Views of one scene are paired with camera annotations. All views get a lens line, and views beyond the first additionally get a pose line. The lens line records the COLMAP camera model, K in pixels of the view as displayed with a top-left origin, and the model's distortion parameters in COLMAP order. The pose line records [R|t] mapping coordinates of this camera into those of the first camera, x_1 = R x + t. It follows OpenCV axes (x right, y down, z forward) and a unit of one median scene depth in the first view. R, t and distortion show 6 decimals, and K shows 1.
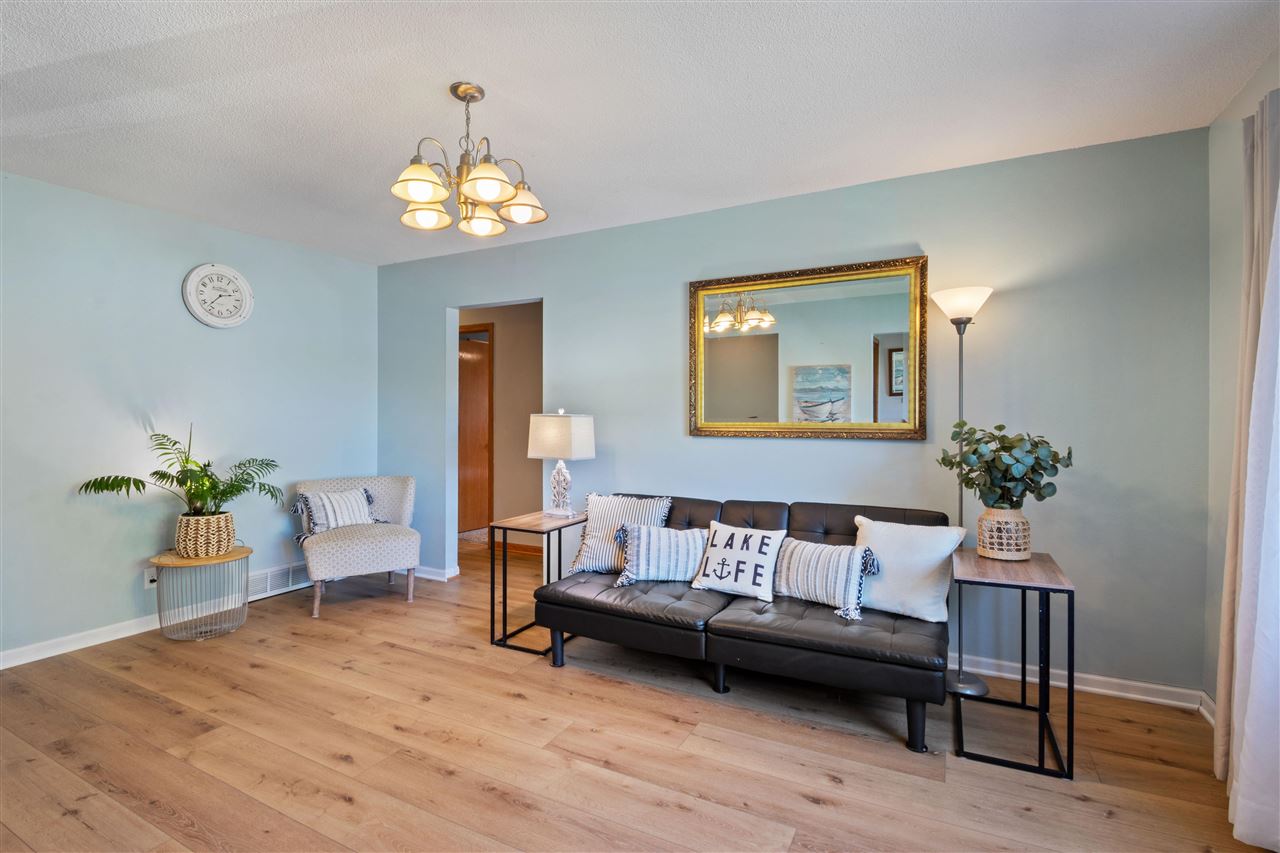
lens RADIAL K [[601.5, 0, 634.5], [0, 601.5, 419.9], [0, 0, 1]] dist [0.011373, -0.016736]
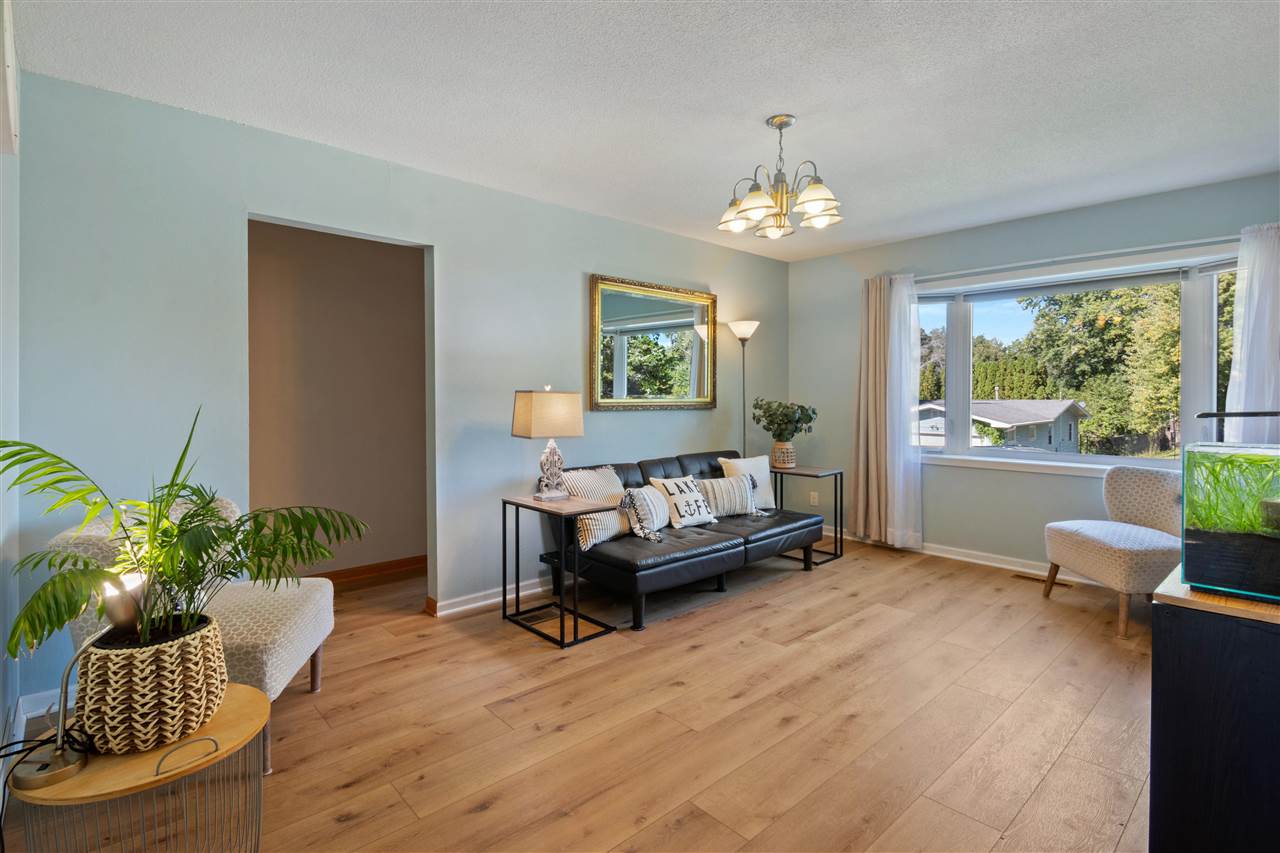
lens RADIAL K [[609.0, 0, 630.4], [0, 609.0, 399.3], [0, 0, 1]] dist [0.005650, -0.015812]
pose [[0.346532, -0.004752, 0.938026, -1.257404], [0.003254, 0.999987, 0.003864, 0.001289], [-0.938032, 0.001713, 0.346543, 0.715071]]
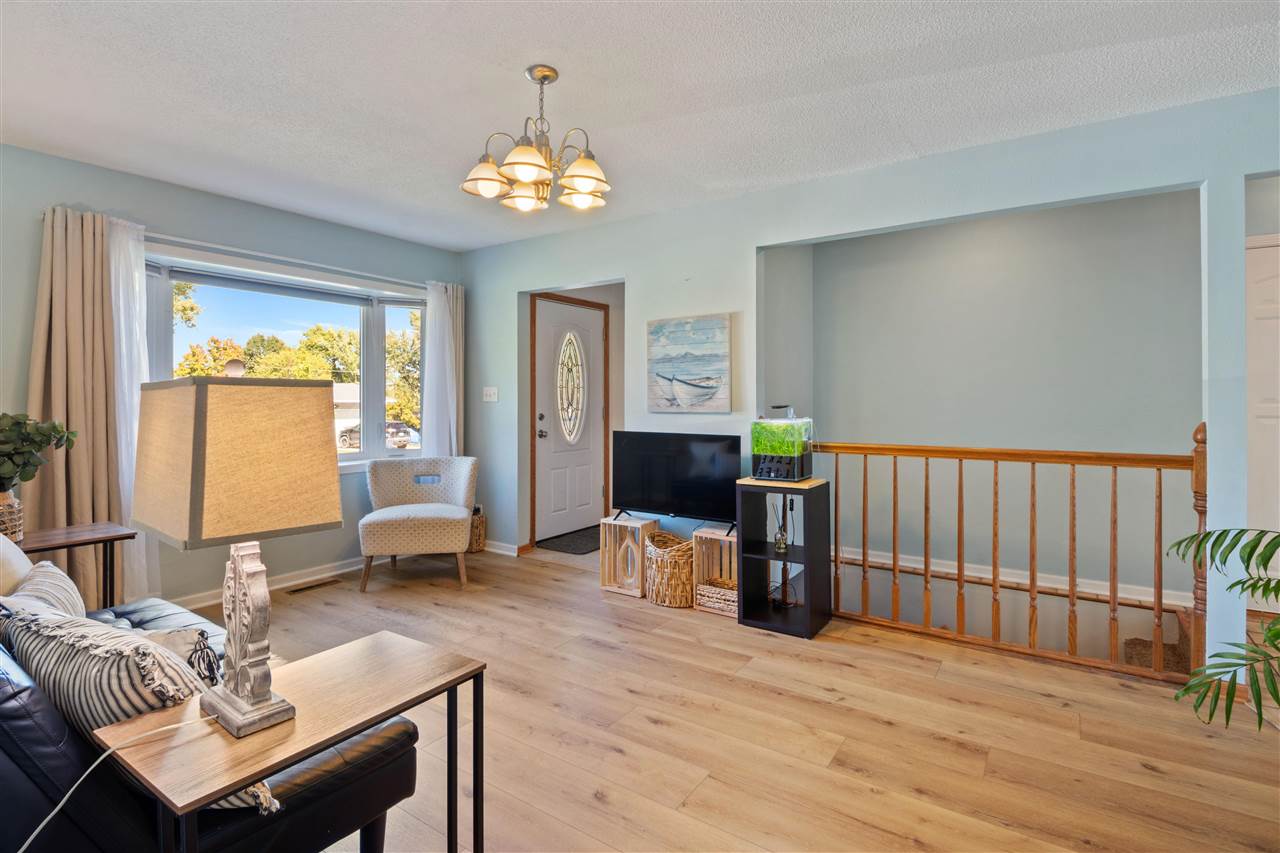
lens RADIAL K [[609.0, 0, 630.4], [0, 609.0, 399.3], [0, 0, 1]] dist [0.005650, -0.015812]
pose [[-0.991866, 0.000122, 0.127286, -0.459436], [0.000566, 0.999994, 0.003451, -0.002180], [-0.127284, 0.003495, -0.991860, 1.654976]]
